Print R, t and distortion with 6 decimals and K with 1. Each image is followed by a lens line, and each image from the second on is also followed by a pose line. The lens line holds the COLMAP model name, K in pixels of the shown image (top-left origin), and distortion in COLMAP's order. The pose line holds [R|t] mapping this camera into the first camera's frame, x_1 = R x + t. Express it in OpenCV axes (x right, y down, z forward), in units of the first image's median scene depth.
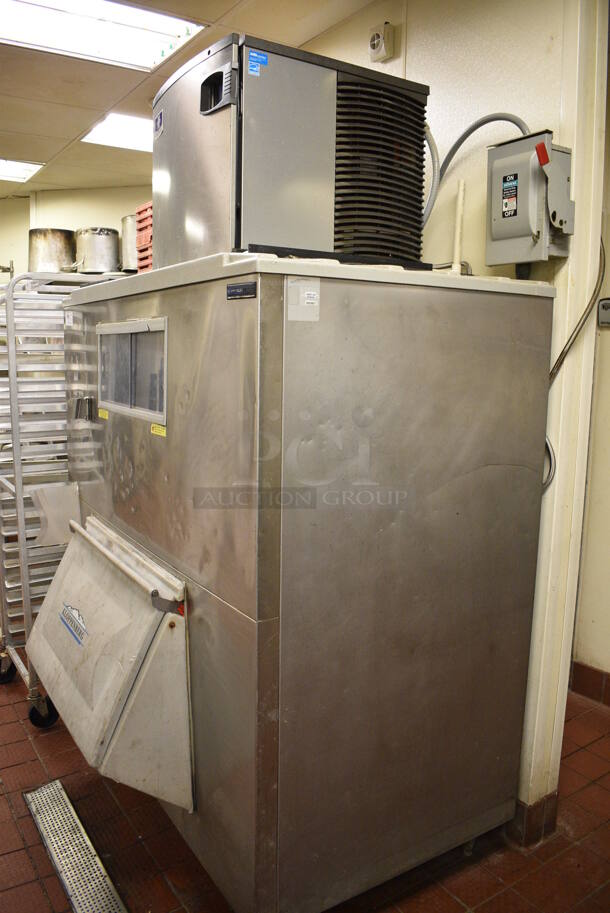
lens RADIAL K [[710.3, 0, 305.0], [0, 710.3, 456.5], [0, 0, 1]] dist [-0.090369, 0.006000]
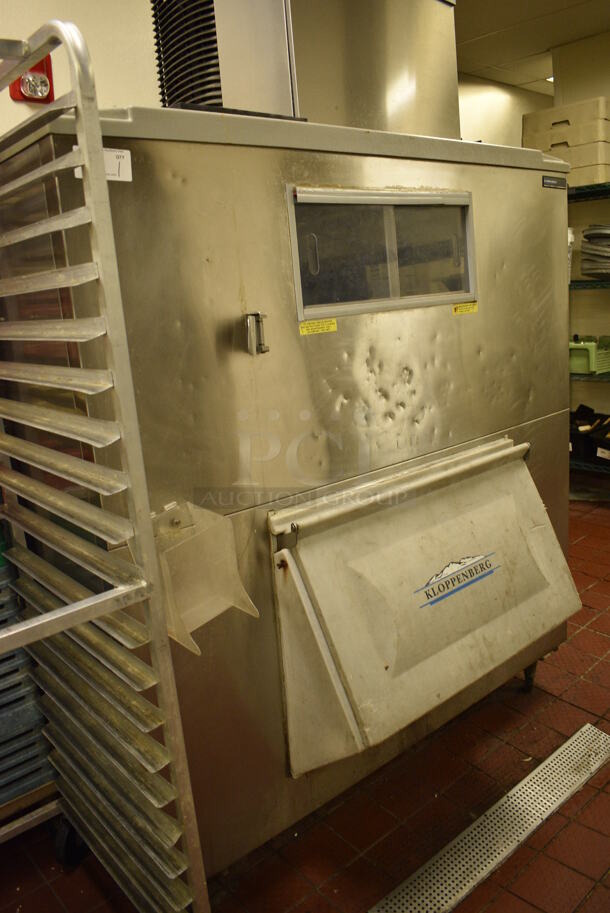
lens RADIAL K [[710.3, 0, 305.0], [0, 710.3, 456.5], [0, 0, 1]] dist [-0.090369, 0.006000]
pose [[-0.132536, -0.236789, 0.962479, -1.156781], [0.226477, 0.938122, 0.261983, -0.149968], [-0.964957, 0.252702, -0.070707, 1.328909]]
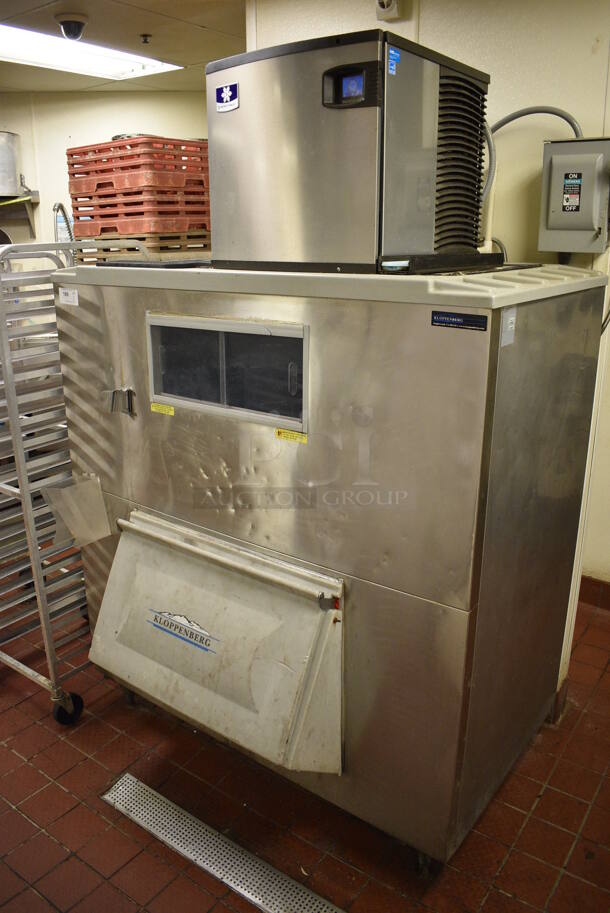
lens RADIAL K [[710.3, 0, 305.0], [0, 710.3, 456.5], [0, 0, 1]] dist [-0.090369, 0.006000]
pose [[0.936596, -0.127146, 0.326530, -0.516780], [0.073273, 0.982311, 0.172325, -0.179141], [-0.342664, -0.137473, 0.929345, 0.057944]]
